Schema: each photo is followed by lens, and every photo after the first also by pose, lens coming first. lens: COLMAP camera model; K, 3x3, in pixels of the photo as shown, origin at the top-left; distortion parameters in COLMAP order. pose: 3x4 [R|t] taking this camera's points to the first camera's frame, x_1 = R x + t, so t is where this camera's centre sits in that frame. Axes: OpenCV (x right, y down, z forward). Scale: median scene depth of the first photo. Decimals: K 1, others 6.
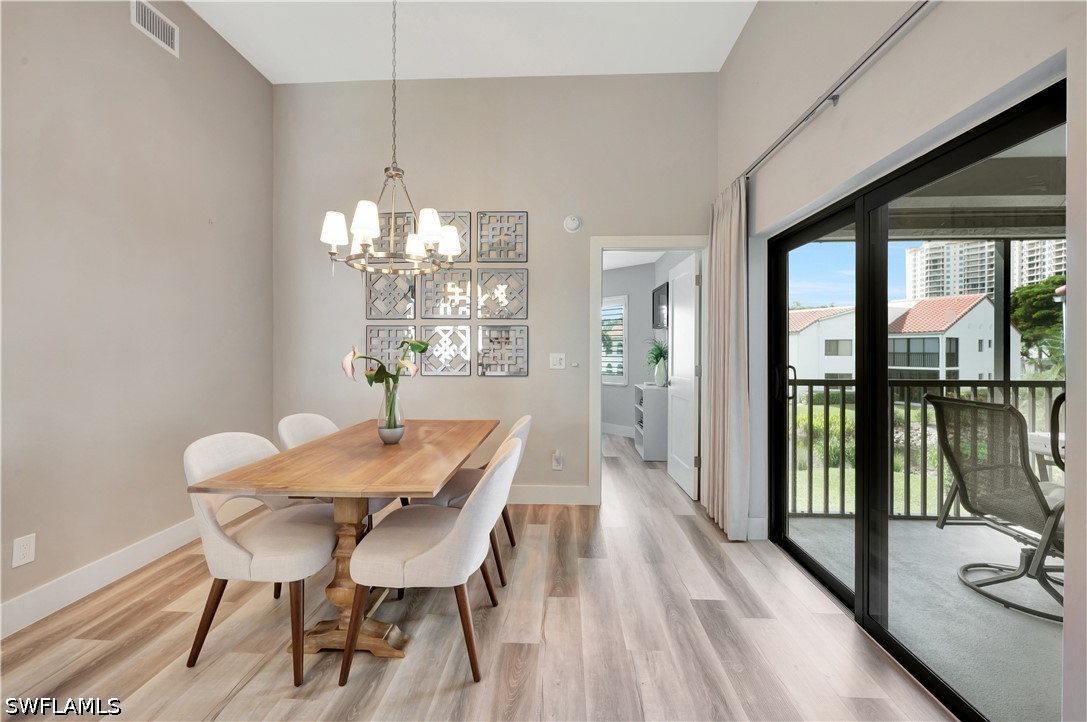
lens RADIAL K [[437.9, 0, 545.5], [0, 437.9, 351.9], [0, 0, 1]] dist [-0.001907, -0.000459]
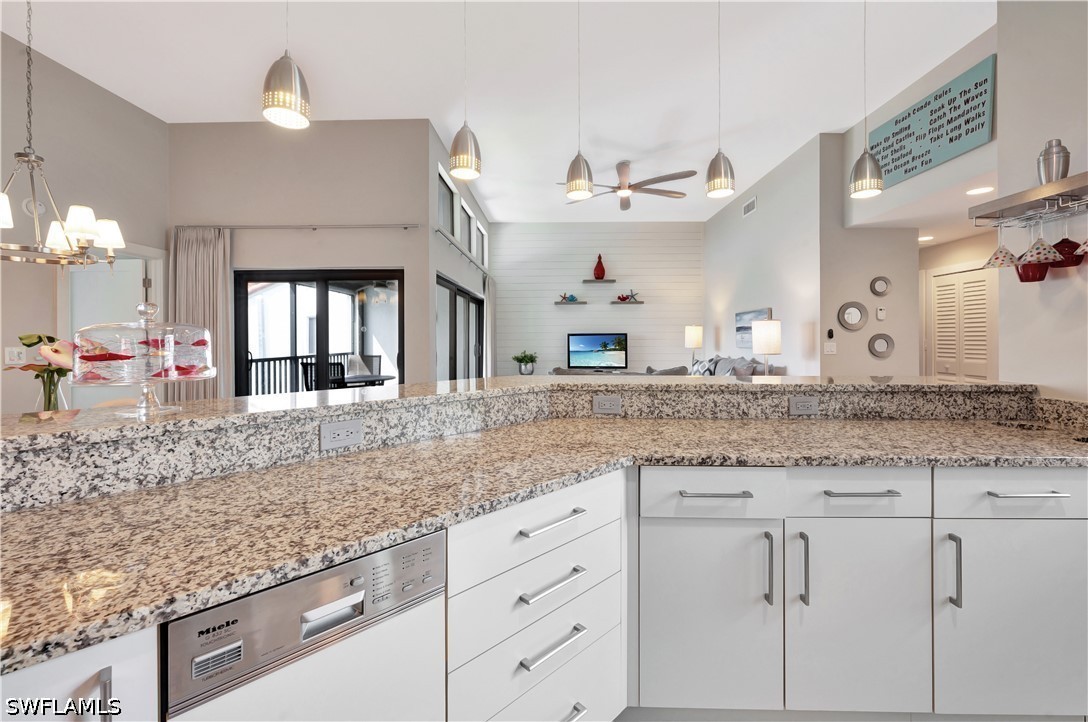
lens RADIAL K [[438.3, 0, 543.5], [0, 438.3, 338.9], [0, 0, 1]] dist [-0.001907, -0.000459]
pose [[-0.017081, -0.004094, 0.999846, -1.045395], [0.009543, 0.999945, 0.004257, -0.009343], [-0.999809, 0.009614, -0.017041, -0.067083]]
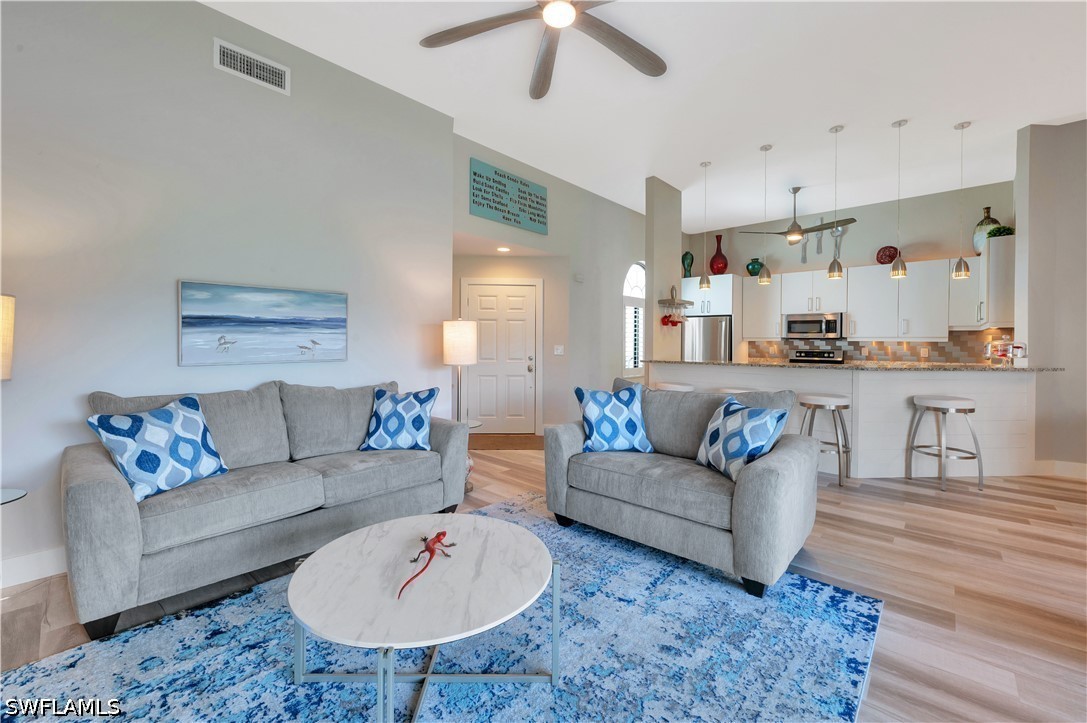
lens RADIAL K [[437.9, 0, 543.3], [0, 437.9, 346.0], [0, 0, 1]] dist [-0.001907, -0.000459]
pose [[-0.640256, 0.000311, -0.768161, 1.392677], [-0.012775, 0.999857, 0.011053, -0.005869], [0.768055, 0.016890, -0.640161, 0.056813]]
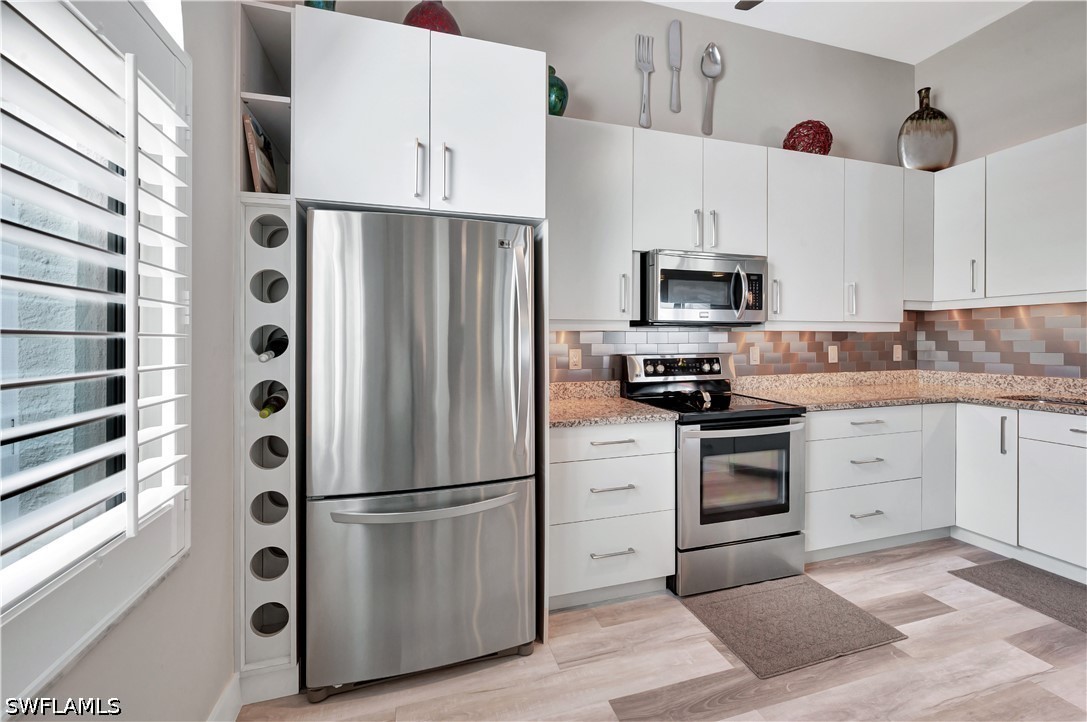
lens RADIAL K [[437.9, 0, 530.8], [0, 437.9, 339.9], [0, 0, 1]] dist [-0.001907, -0.000459]
pose [[0.313850, -0.005898, -0.949454, -0.637501], [-0.000460, 0.999980, -0.006364, -0.001980], [0.949473, 0.002434, 0.313841, -0.922588]]
